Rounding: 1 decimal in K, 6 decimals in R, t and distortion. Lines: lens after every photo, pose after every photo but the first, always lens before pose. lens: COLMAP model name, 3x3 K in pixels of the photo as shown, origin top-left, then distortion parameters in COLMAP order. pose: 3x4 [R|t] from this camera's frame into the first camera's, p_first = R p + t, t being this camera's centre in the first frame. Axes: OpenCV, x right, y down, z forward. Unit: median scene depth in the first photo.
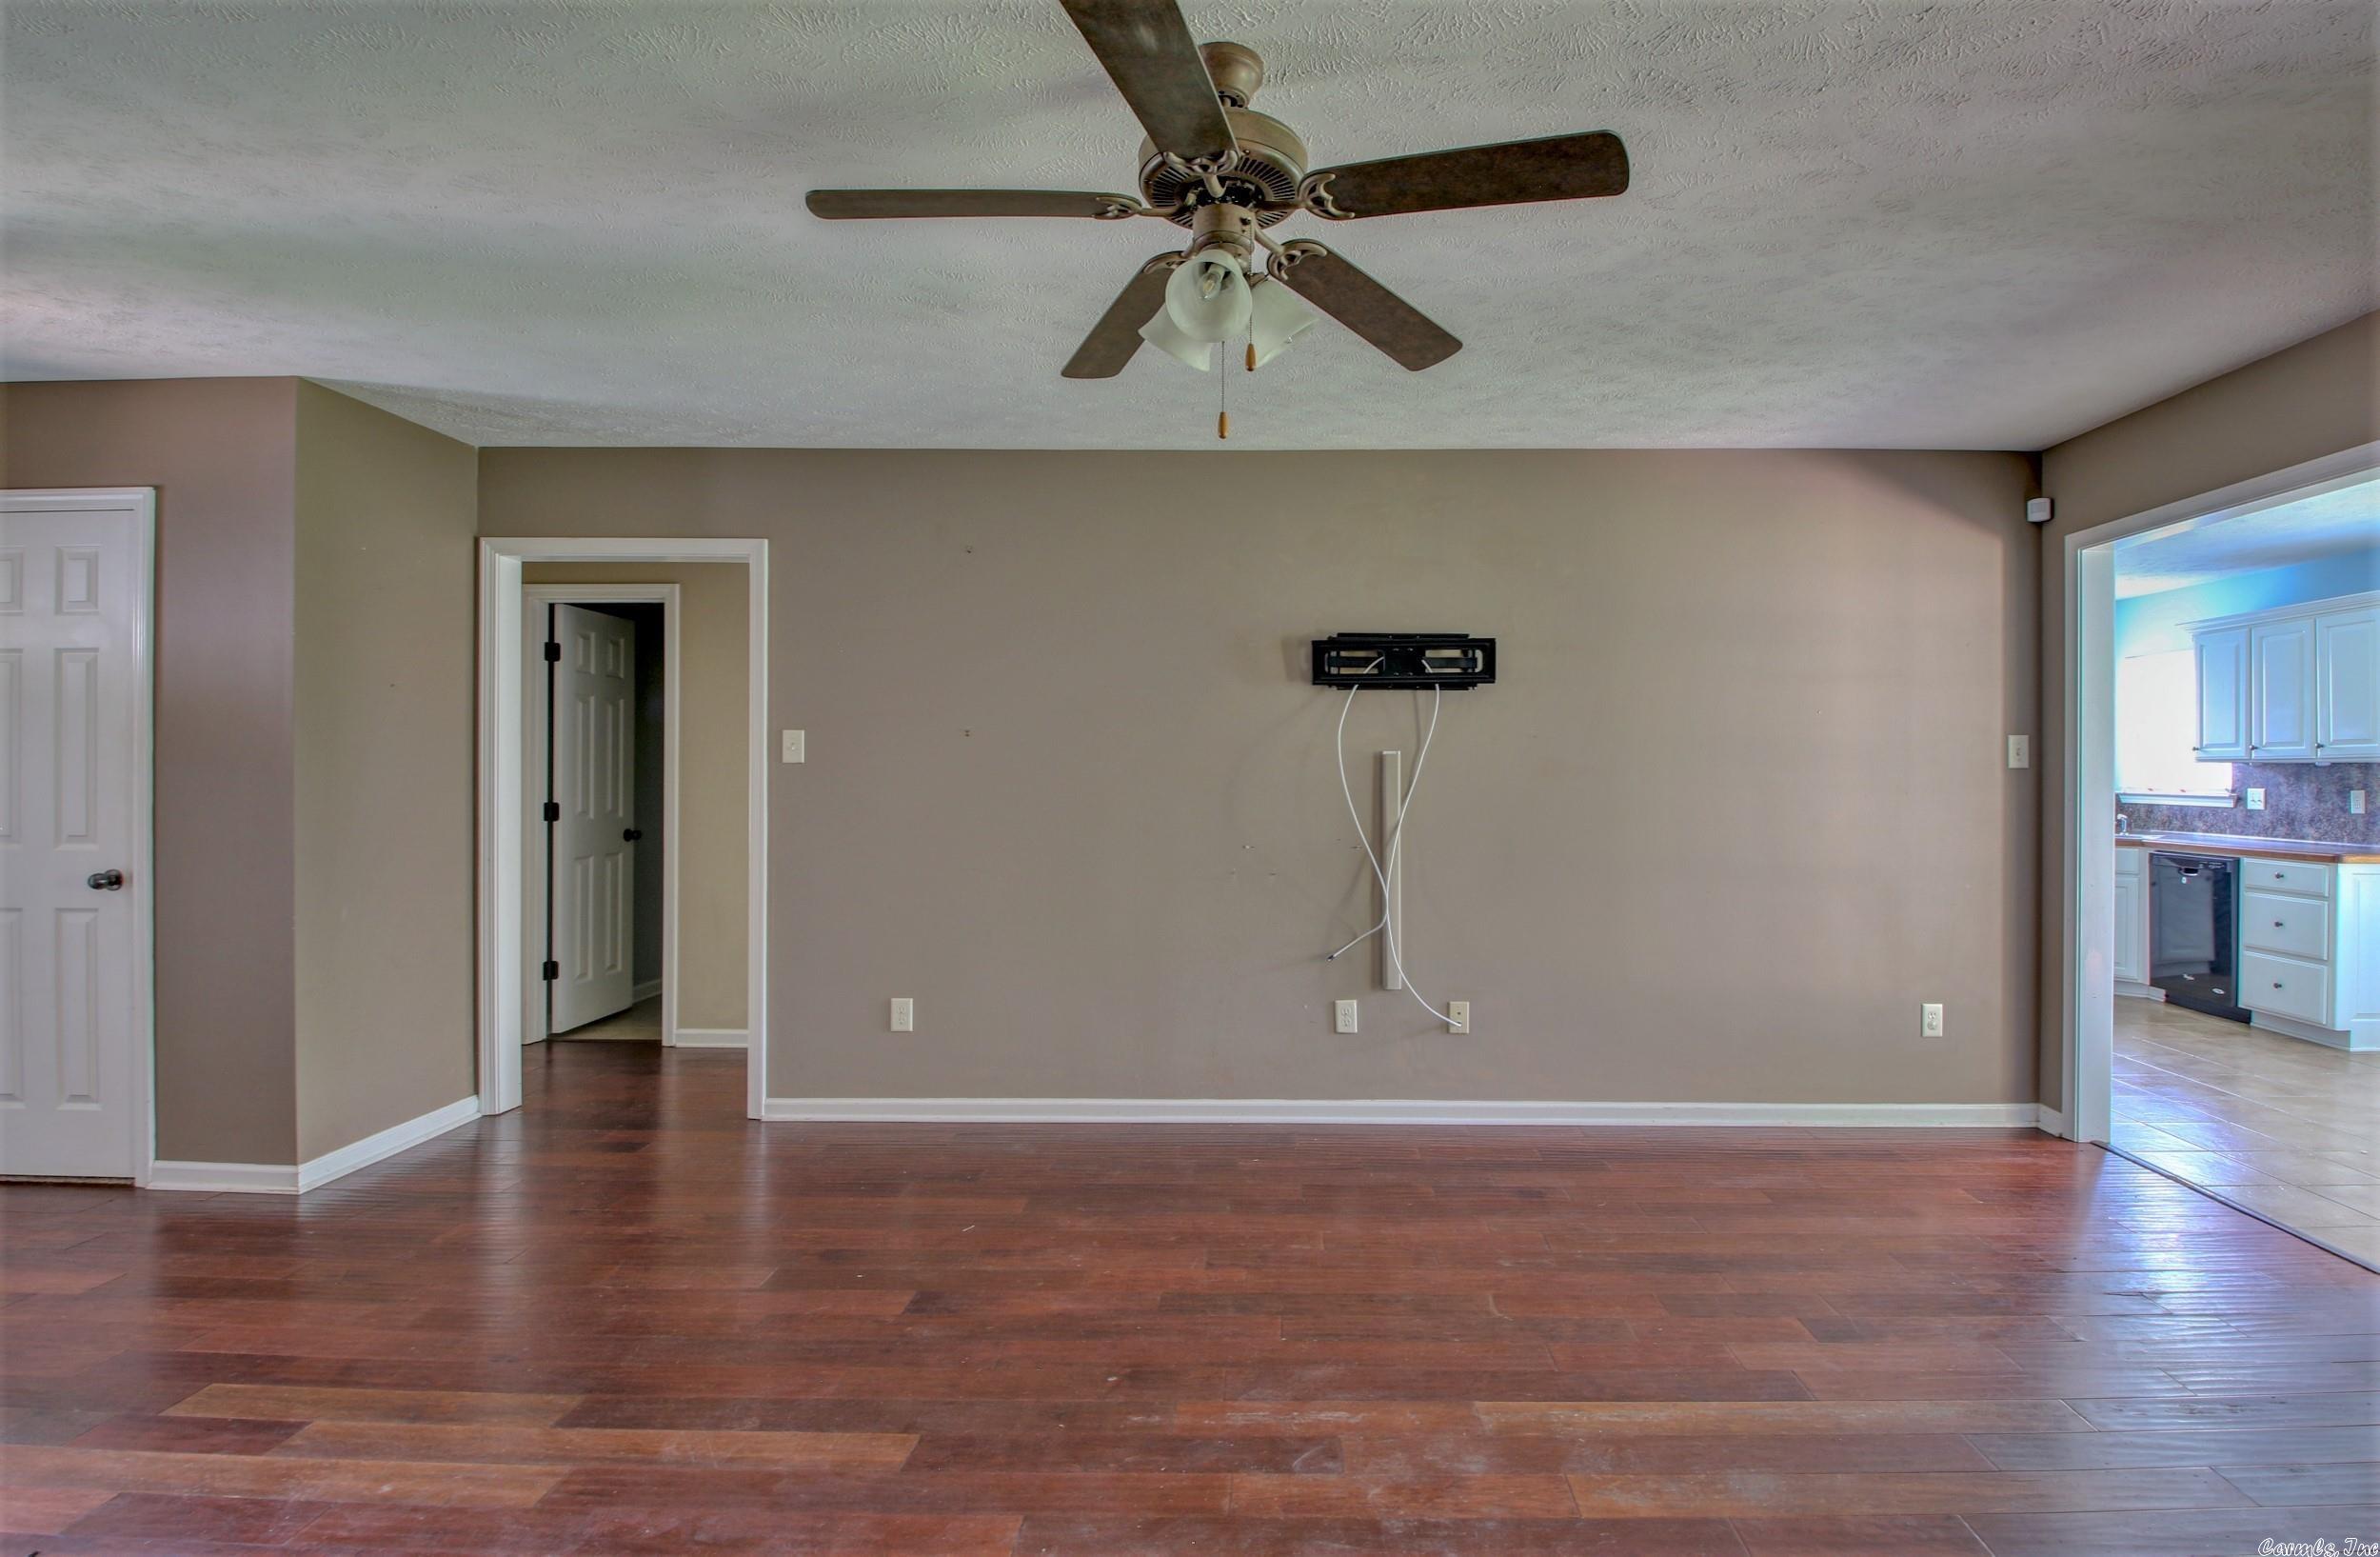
lens RADIAL K [[1140.8, 0, 1300.7], [0, 1140.8, 765.5], [0, 0, 1]] dist [-0.007456, -0.012546]
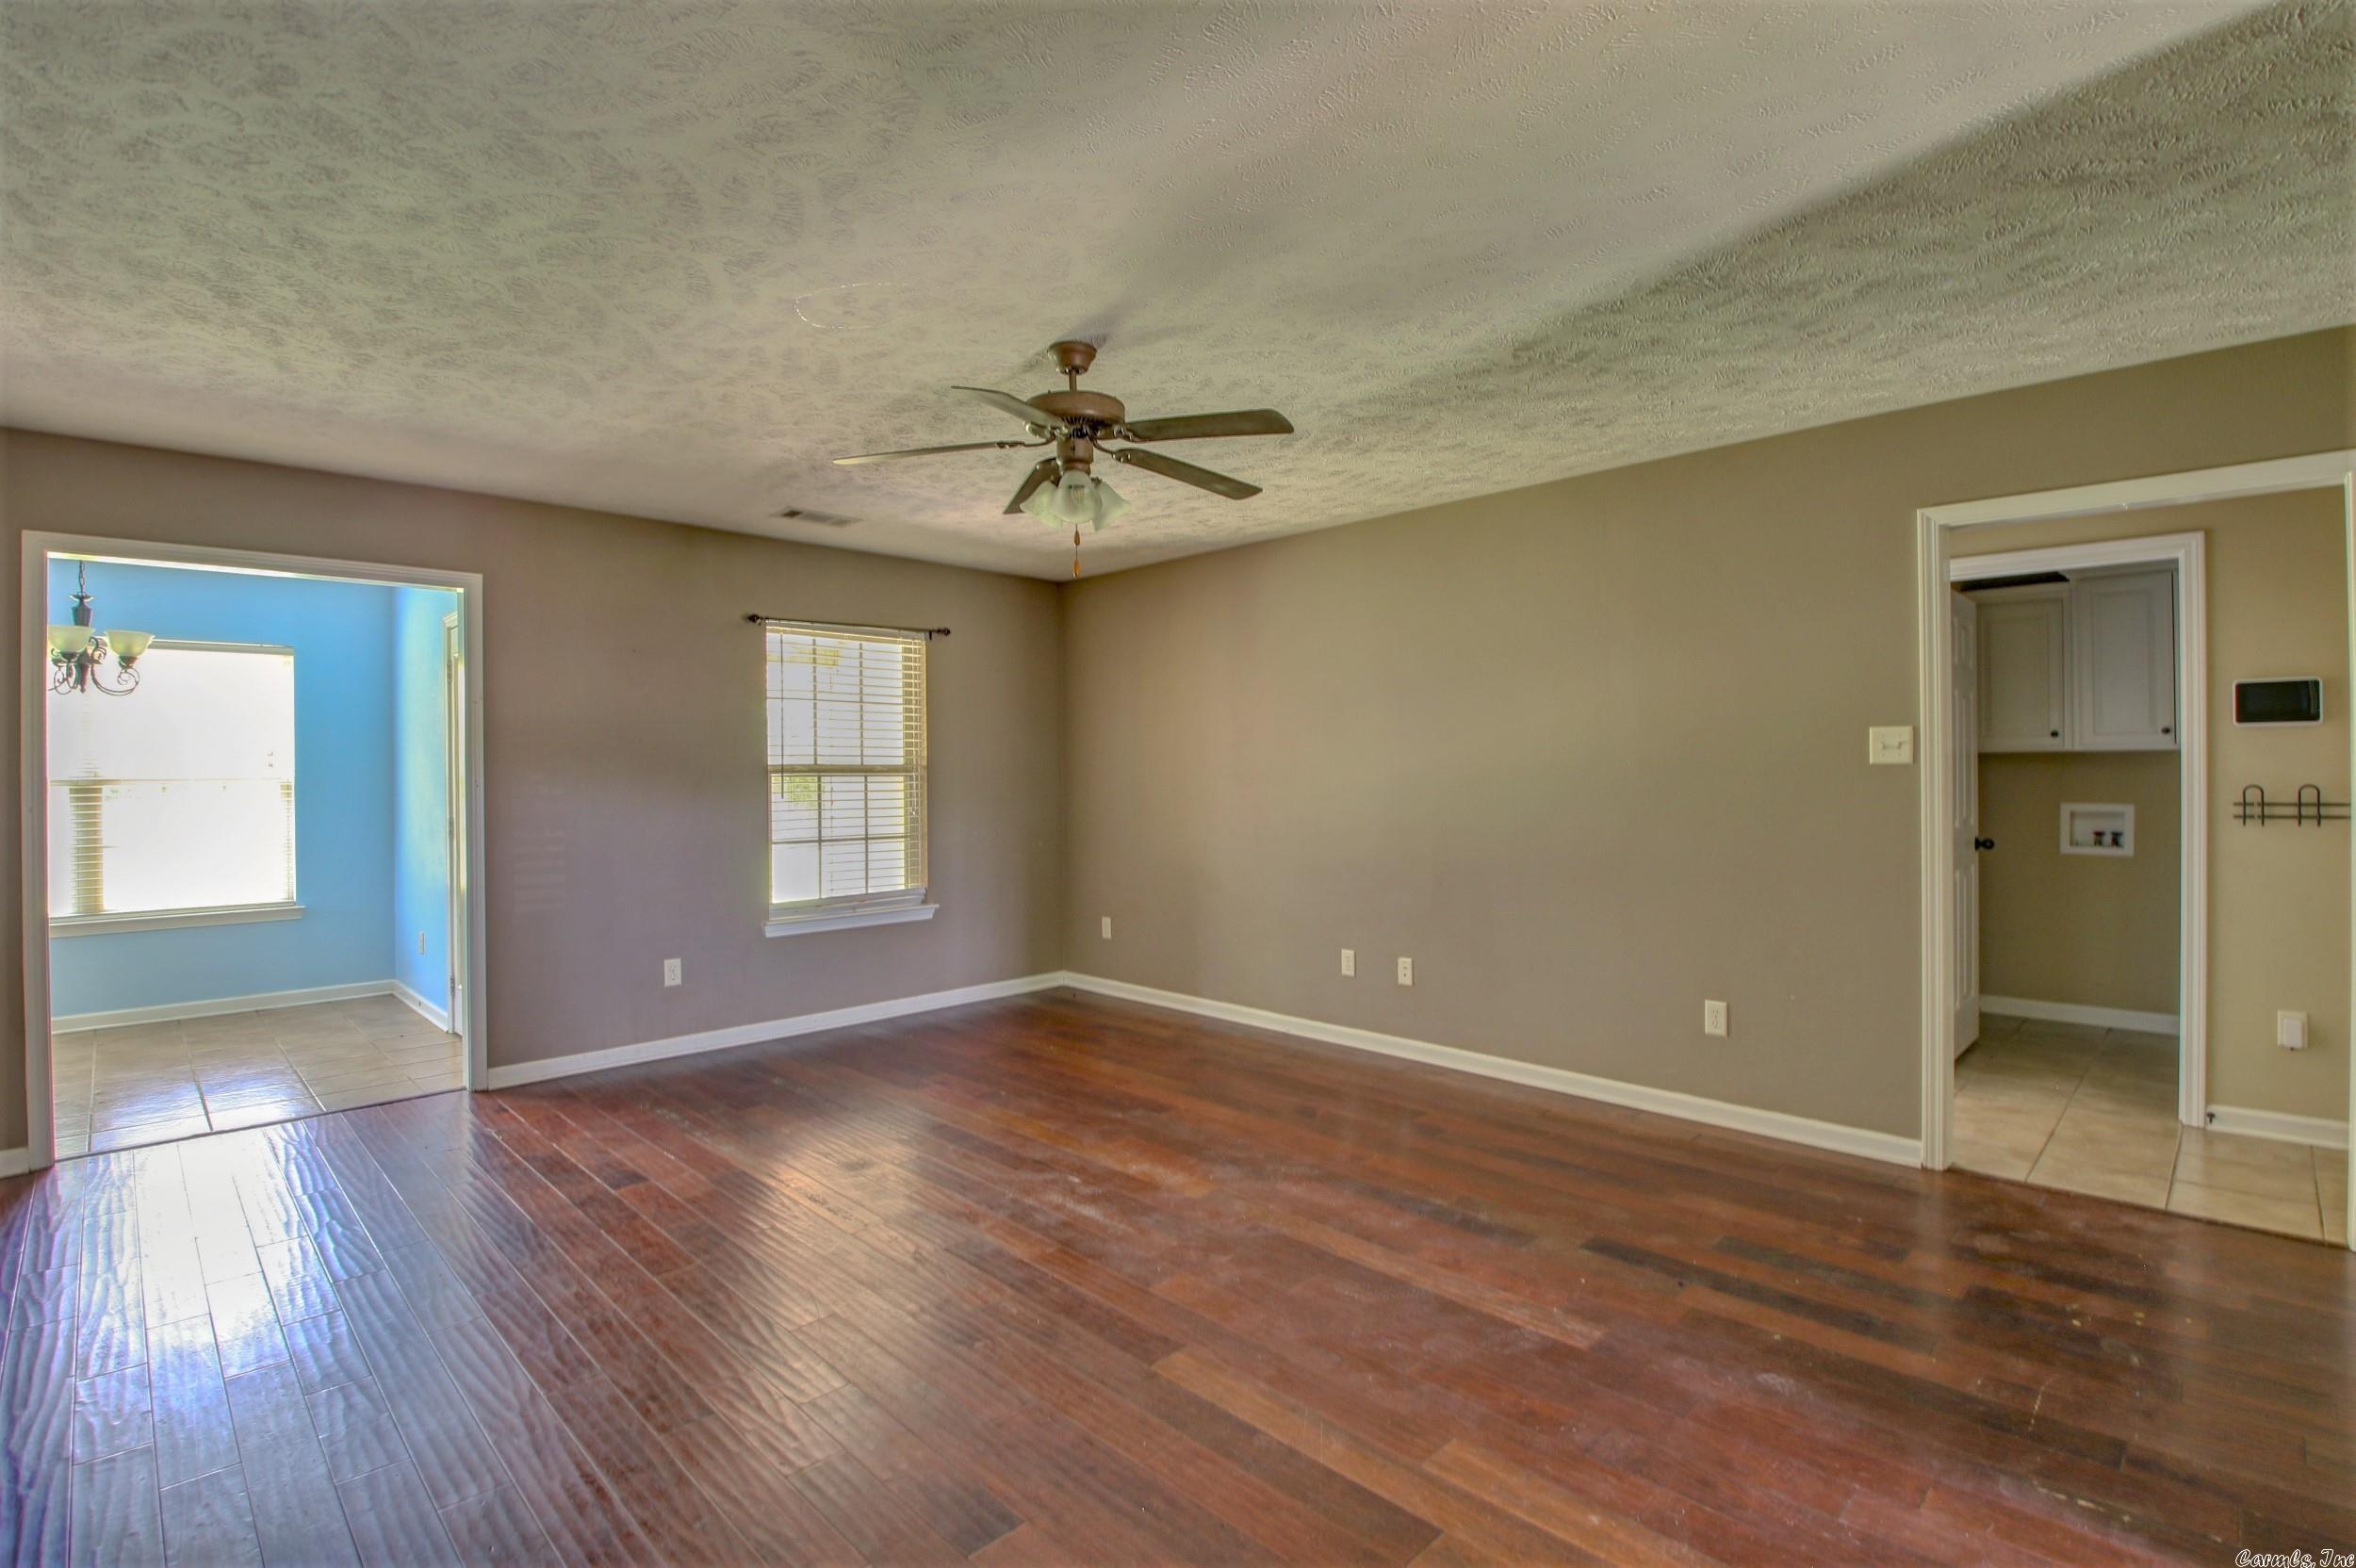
lens RADIAL K [[1090.0, 0, 1168.0], [0, 1090.0, 768.2], [0, 0, 1]] dist [0.007166, -0.023787]
pose [[-0.700123, 0.001782, 0.714020, -0.592428], [0.002942, 0.999996, 0.000390, -0.002332], [-0.714016, 0.002374, -0.700126, 0.920810]]
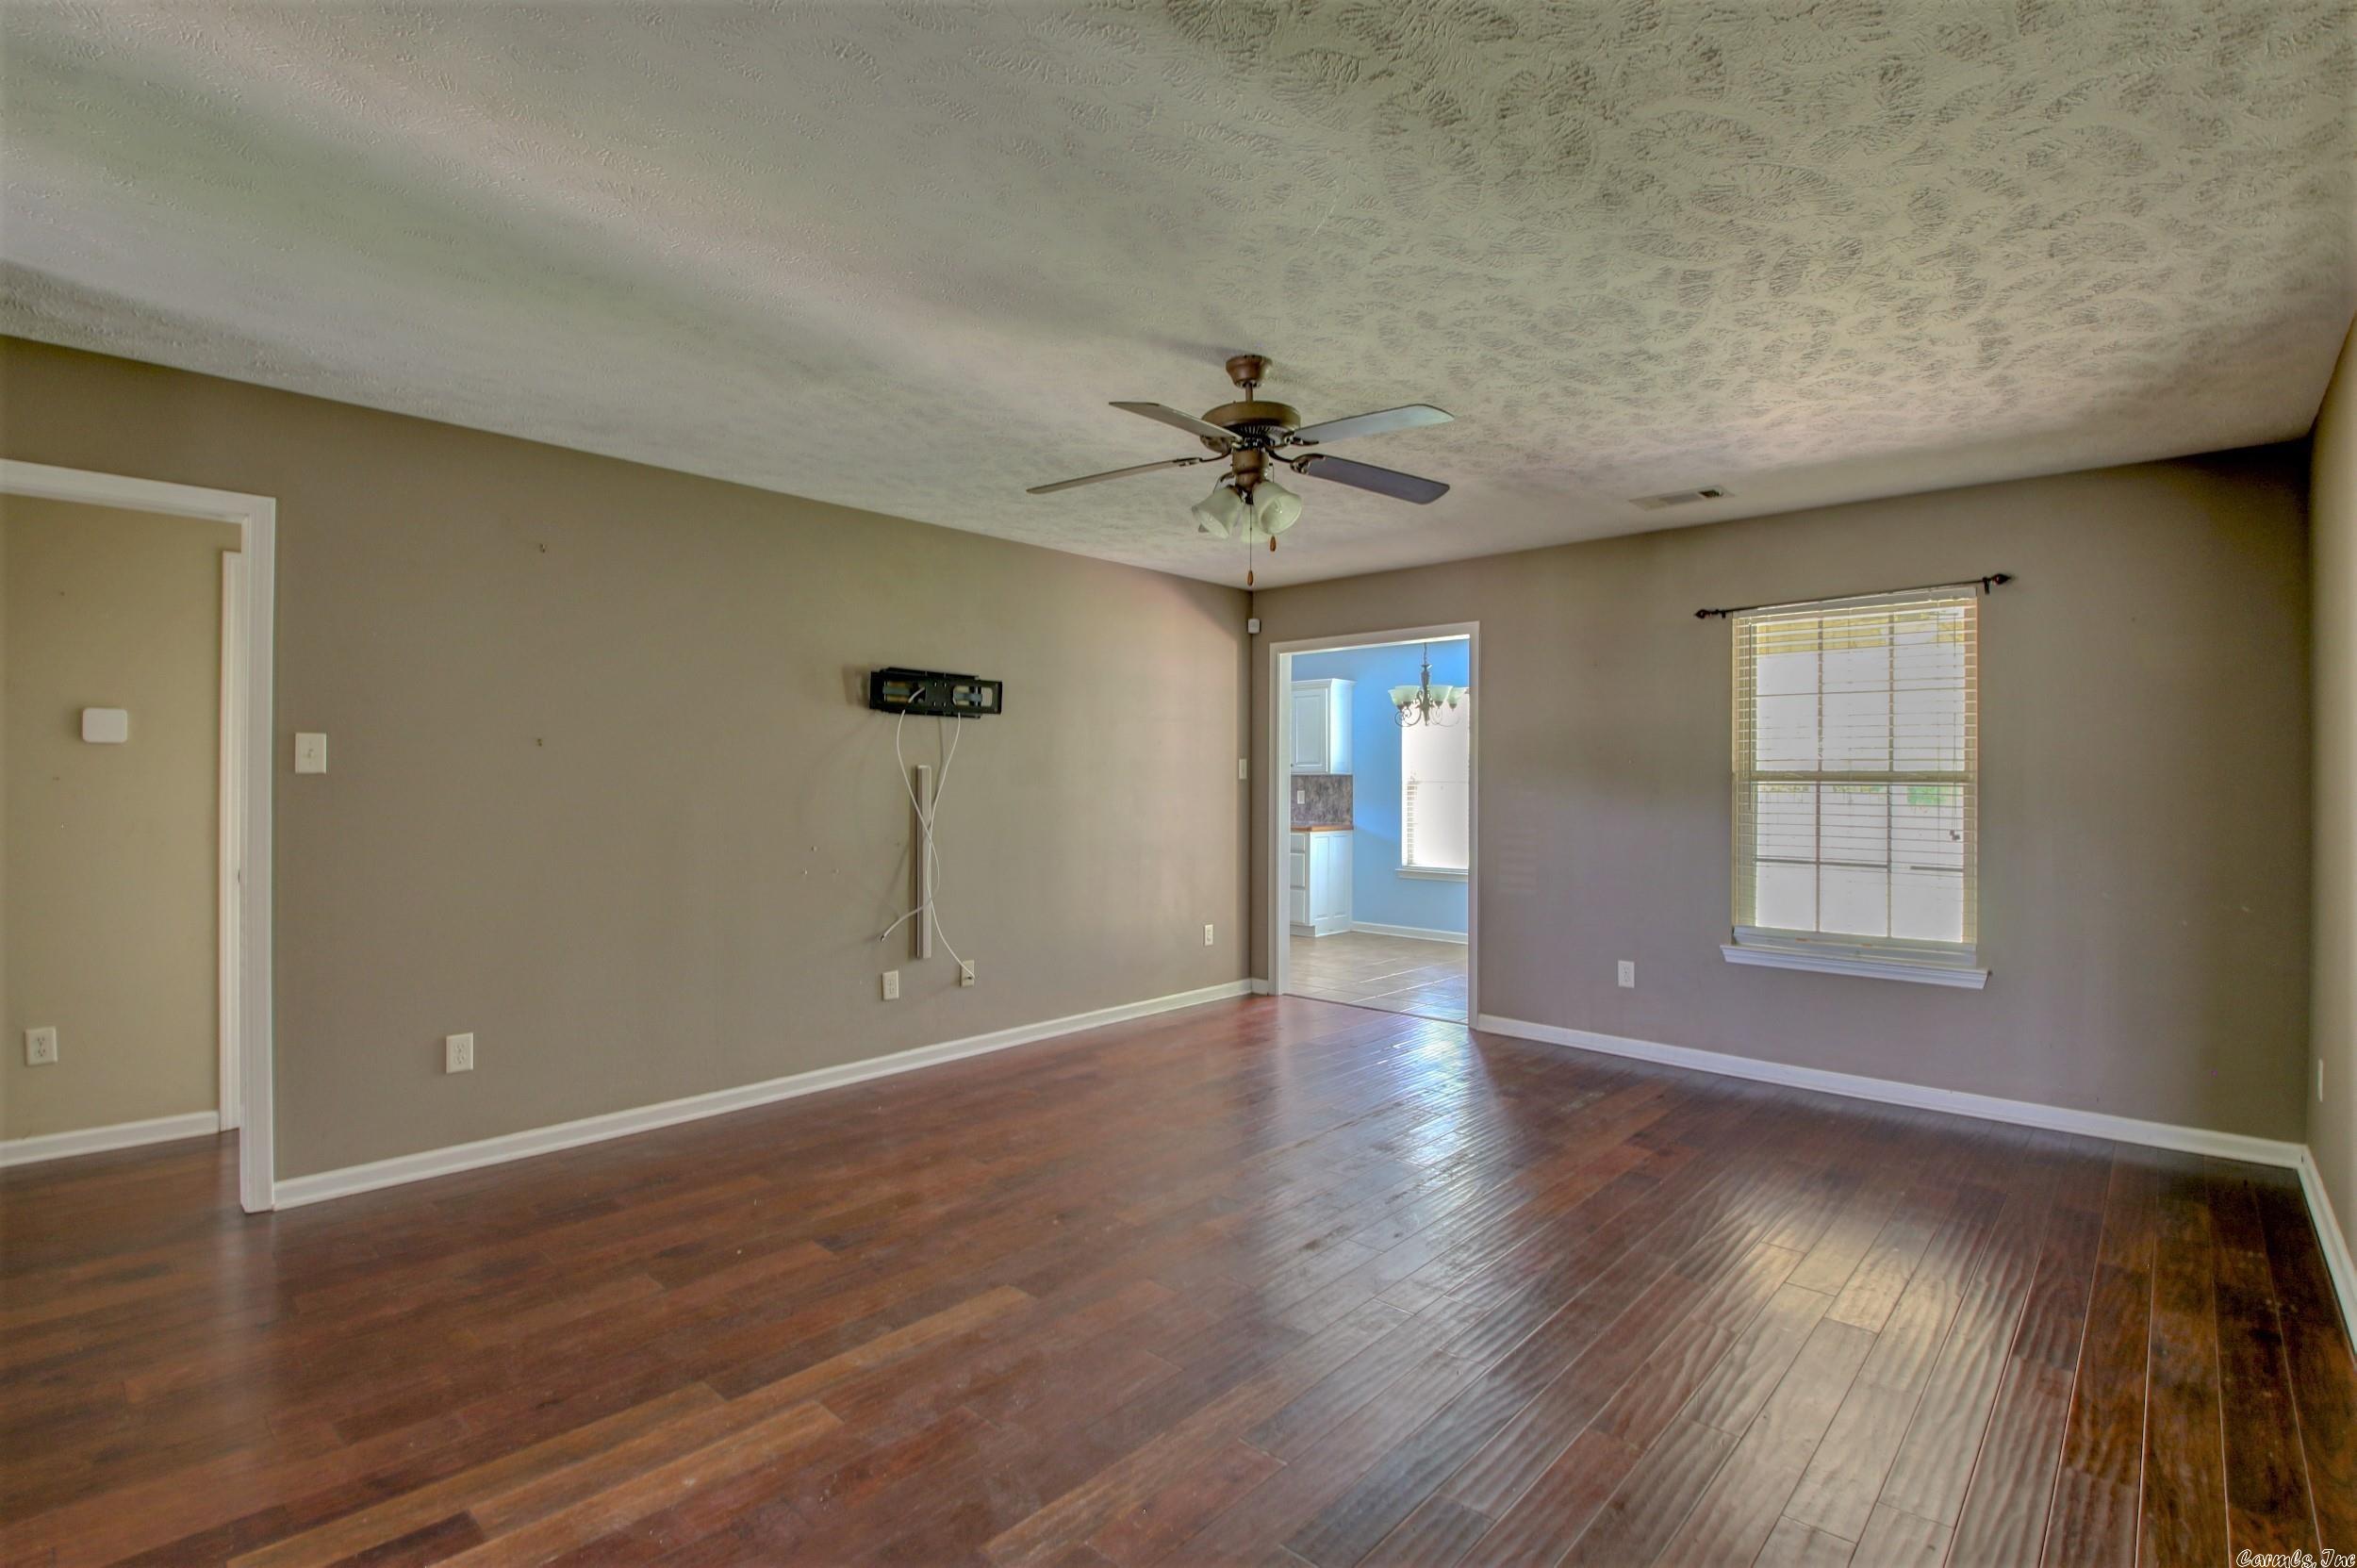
lens RADIAL K [[1090.6, 0, 1176.4], [0, 1090.6, 767.6], [0, 0, 1]] dist [0.007166, -0.023787]
pose [[0.679199, 0.006236, 0.733928, -0.601783], [-0.001641, 0.999974, -0.006978, -0.002236], [-0.733953, 0.003535, 0.679192, -0.006182]]
